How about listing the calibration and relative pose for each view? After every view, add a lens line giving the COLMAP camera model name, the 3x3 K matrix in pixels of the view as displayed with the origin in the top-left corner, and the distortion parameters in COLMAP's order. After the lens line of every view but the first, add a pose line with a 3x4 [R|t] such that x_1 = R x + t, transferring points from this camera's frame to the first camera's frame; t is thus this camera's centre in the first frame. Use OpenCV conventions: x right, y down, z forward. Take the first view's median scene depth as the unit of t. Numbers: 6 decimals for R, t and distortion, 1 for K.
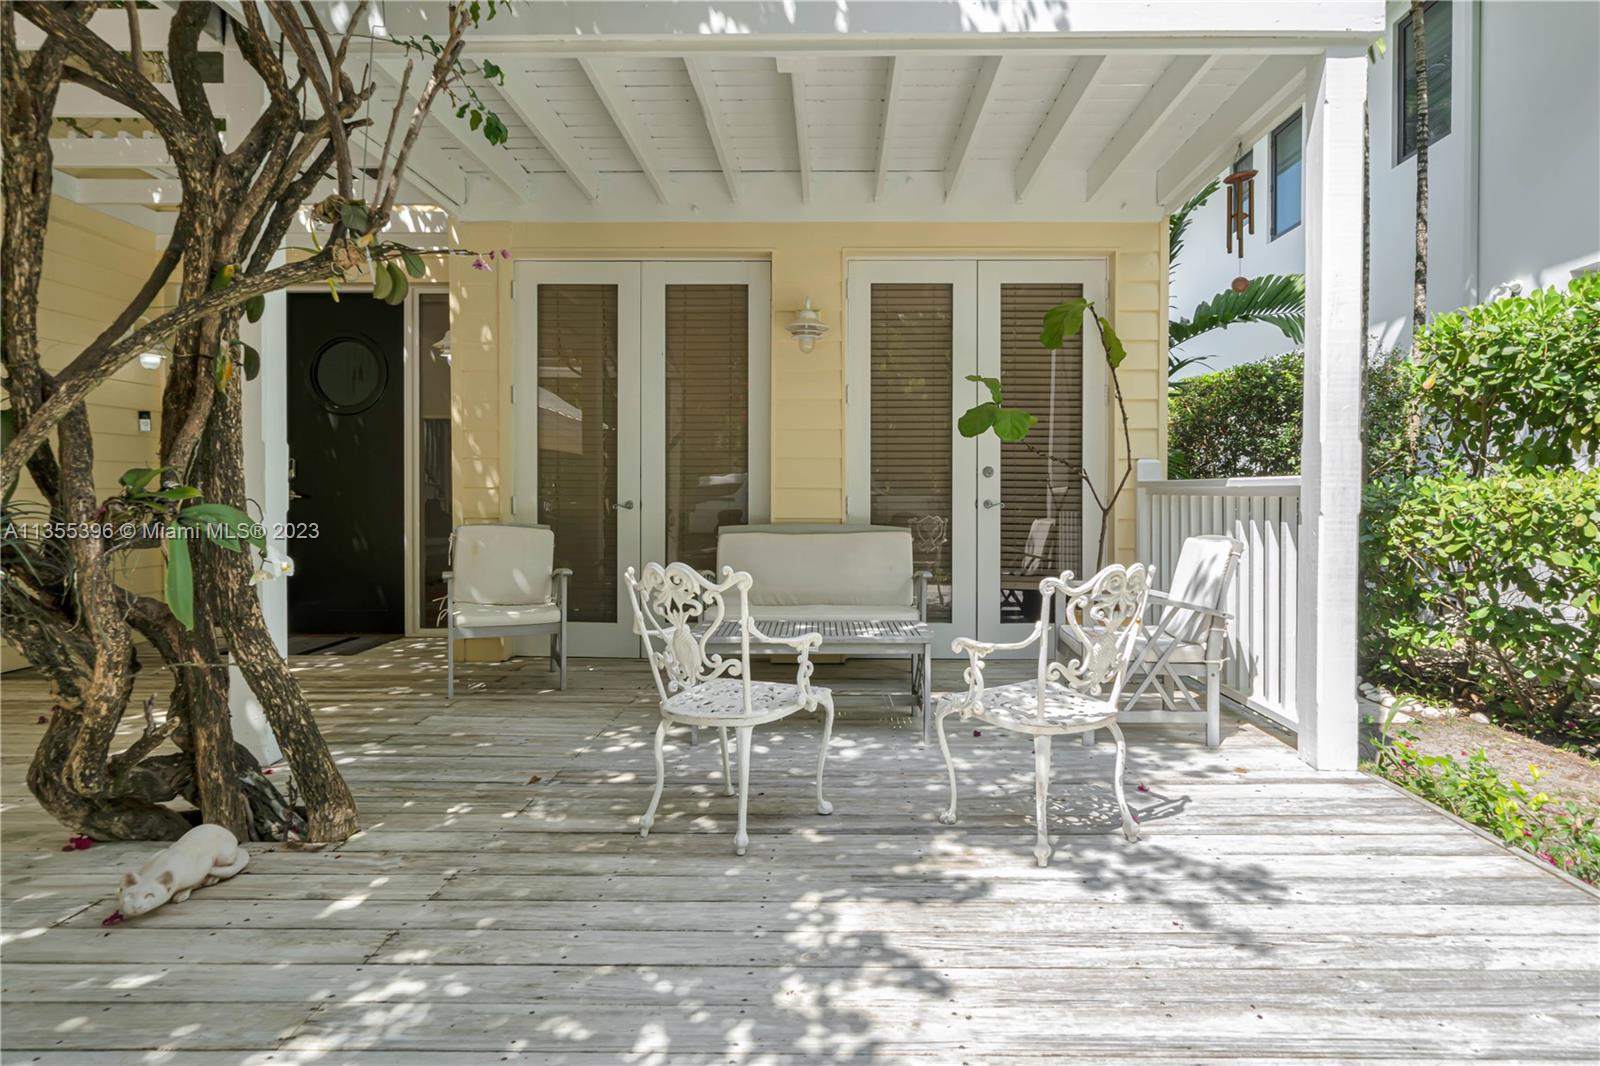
lens RADIAL K [[872.1, 0, 834.1], [0, 872.1, 506.5], [0, 0, 1]] dist [0.004156, 0.001412]
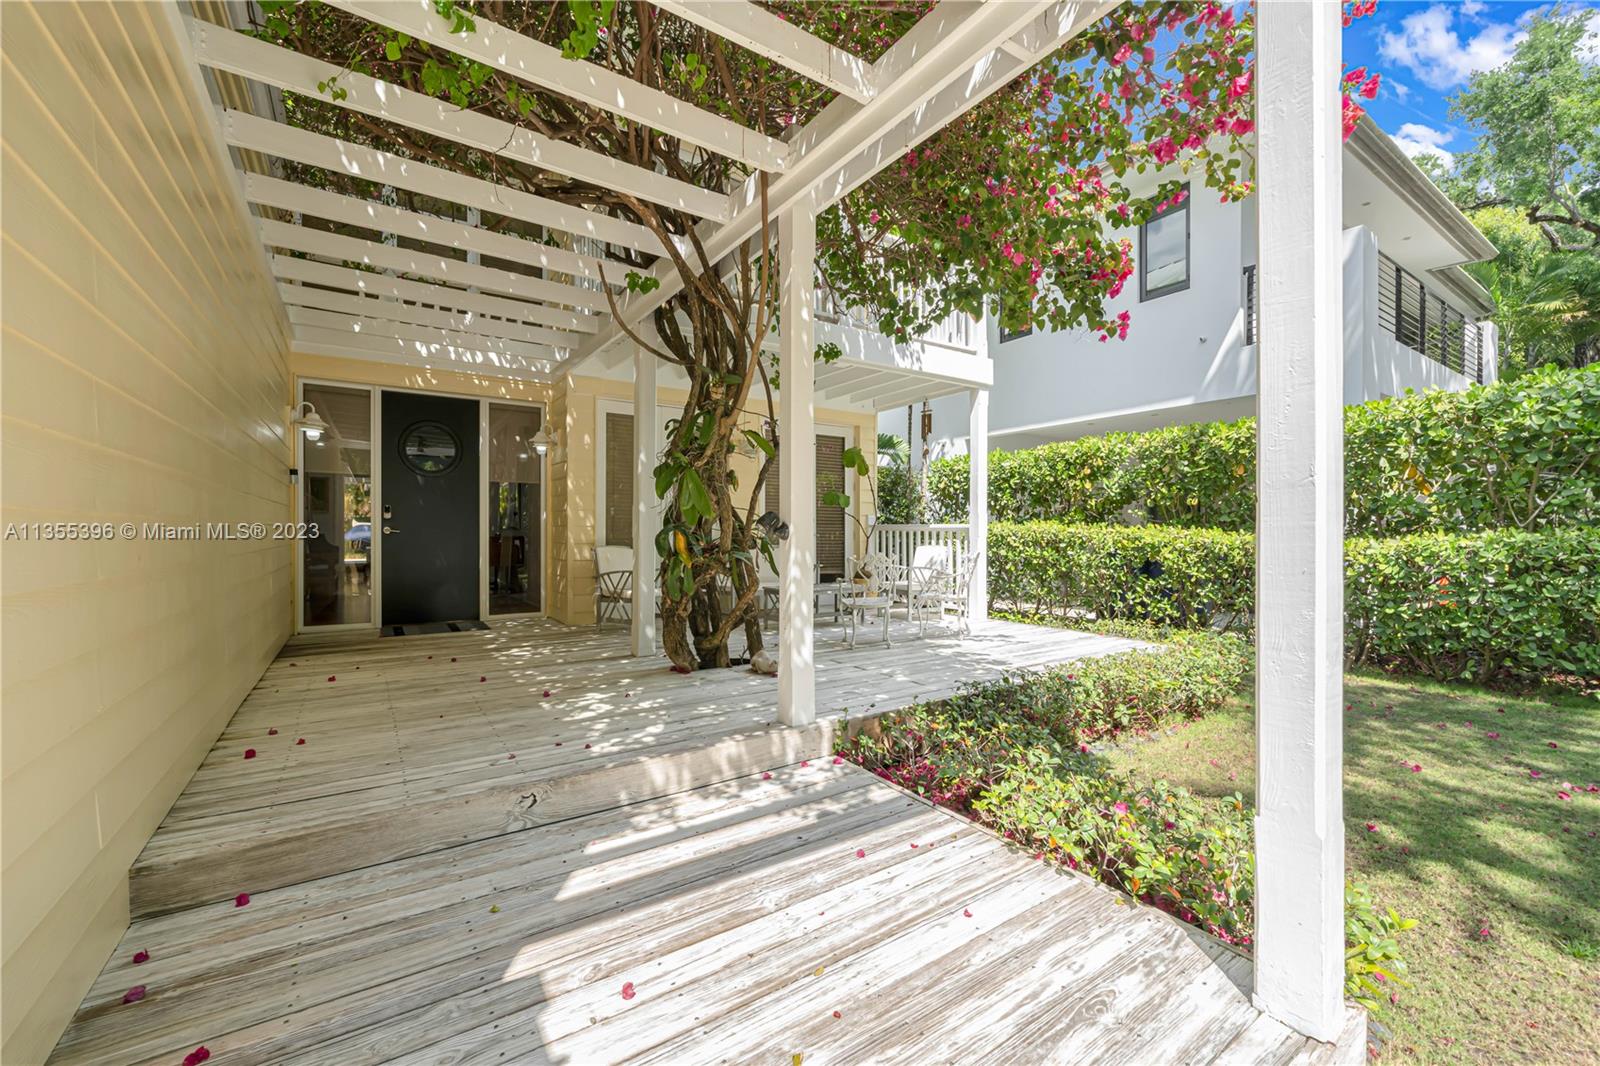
lens RADIAL K [[661.3, 0, 764.1], [0, 661.3, 535.1], [0, 0, 1]] dist [-0.002092, -0.000089]
pose [[0.852003, 0.002909, 0.523529, -1.317481], [0.000625, 0.999978, -0.006575, 0.010440], [-0.523537, 0.005929, 0.851982, -0.546400]]
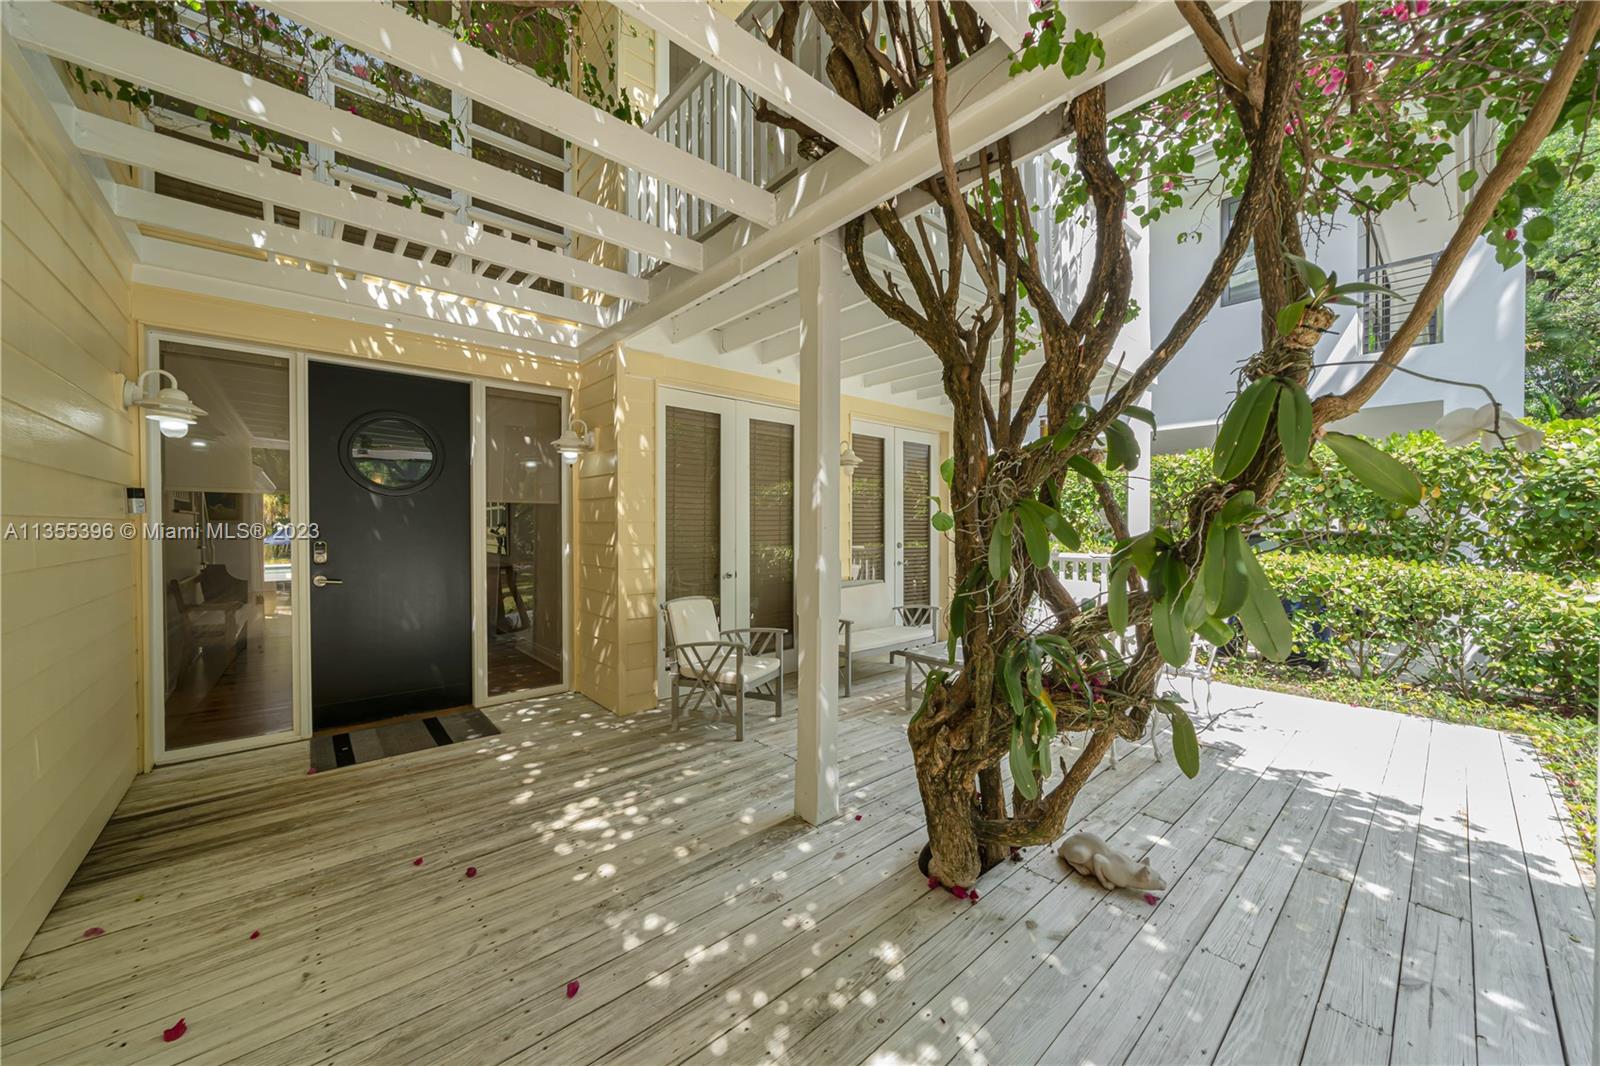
lens RADIAL K [[572.8, 0, 787.8], [0, 572.8, 529.4], [0, 0, 1]] dist [-0.006126, -0.000320]
pose [[0.750474, -0.005737, 0.660875, -1.288826], [0.010290, 0.999943, -0.003004, -0.118719], [-0.660820, 0.009055, 0.750490, 0.441778]]
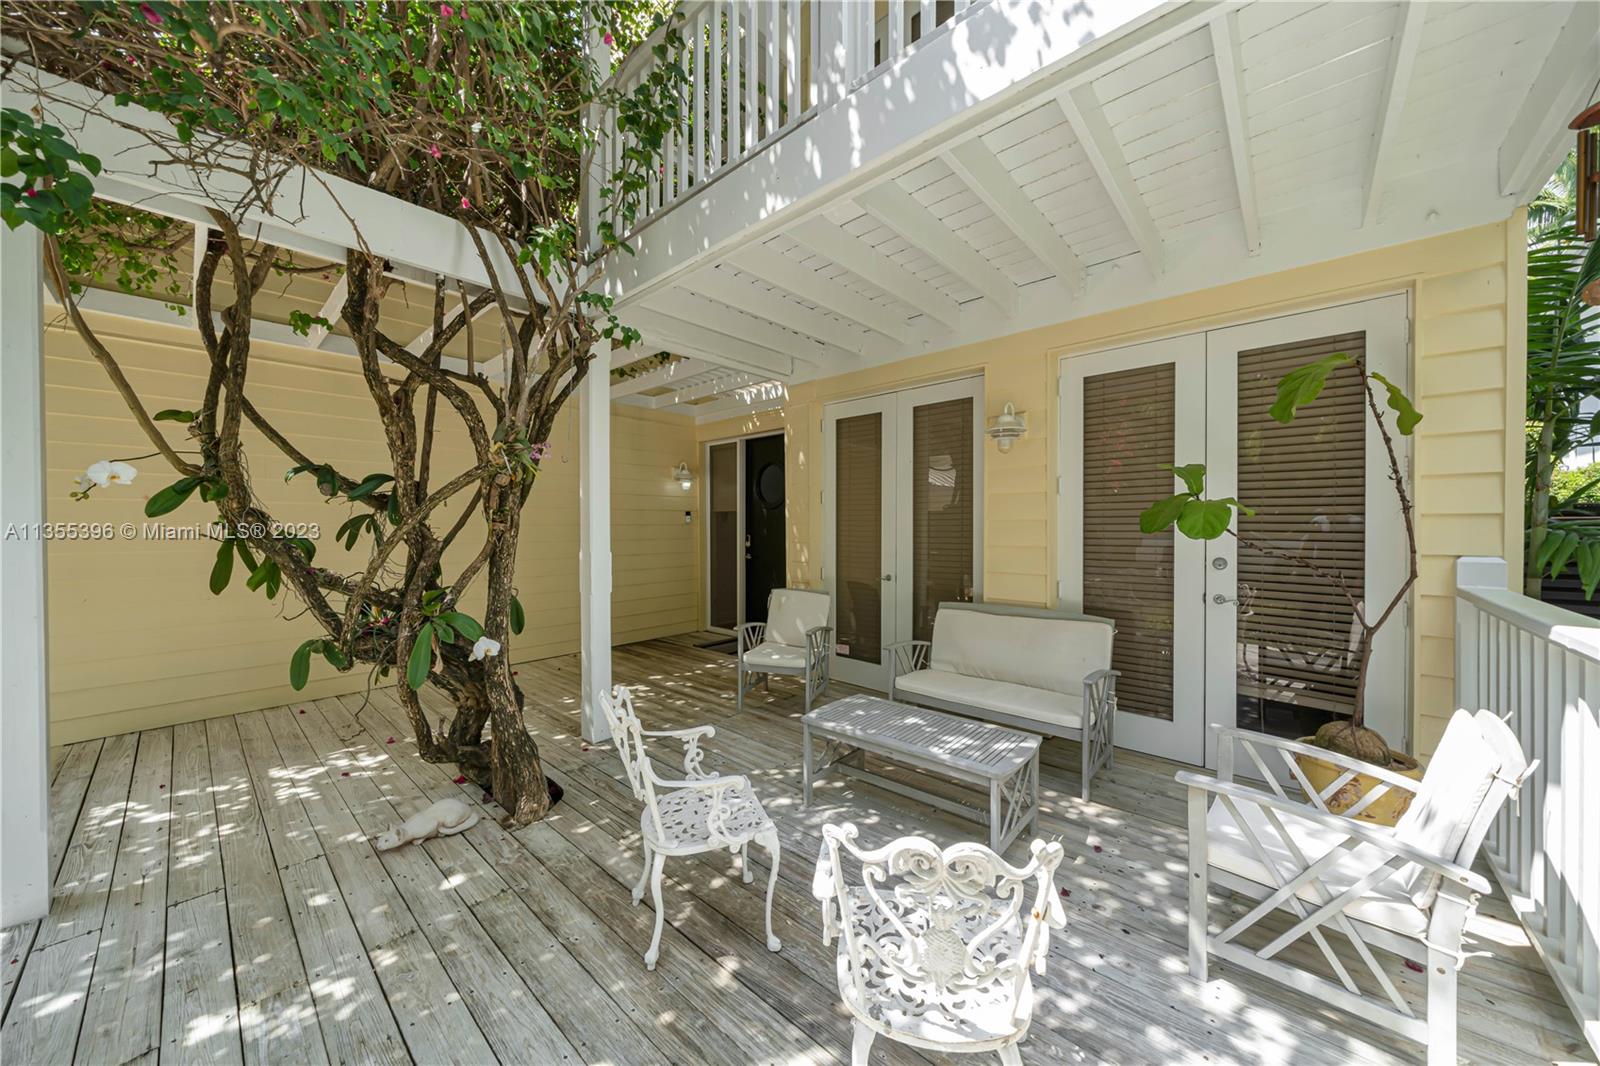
lens RADIAL K [[565.4, 0, 805.7], [0, 565.4, 536.6], [0, 0, 1]] dist [-0.000375, -0.000043]
pose [[0.751077, 0.005956, -0.660188, 0.399152], [-0.002338, 0.999977, 0.006361, -0.117590], [0.660210, -0.003234, 0.751074, 0.465609]]
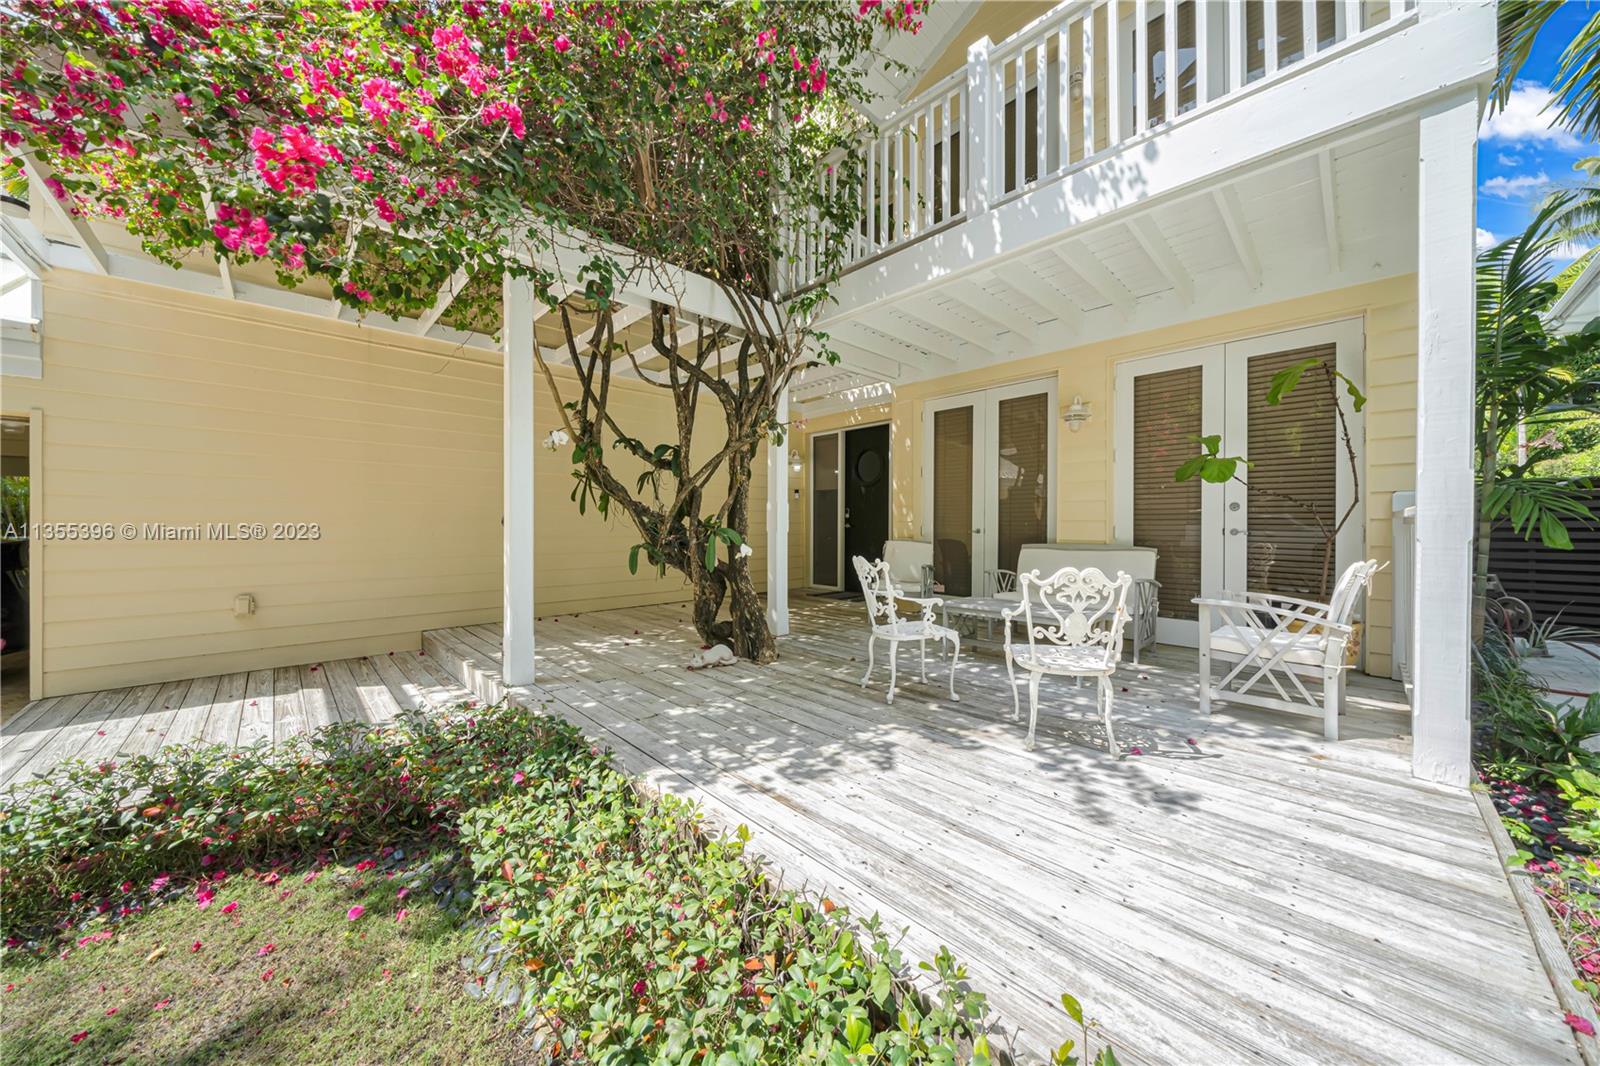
lens RADIAL K [[545.7, 0, 805.8], [0, 545.7, 529.0], [0, 0, 1]] dist [-0.001398, -0.000060]
pose [[0.701757, 0.003491, -0.712408, 0.506084], [-0.009658, 0.999943, -0.004613, 0.004726], [0.712351, 0.010118, 0.701751, -0.012730]]
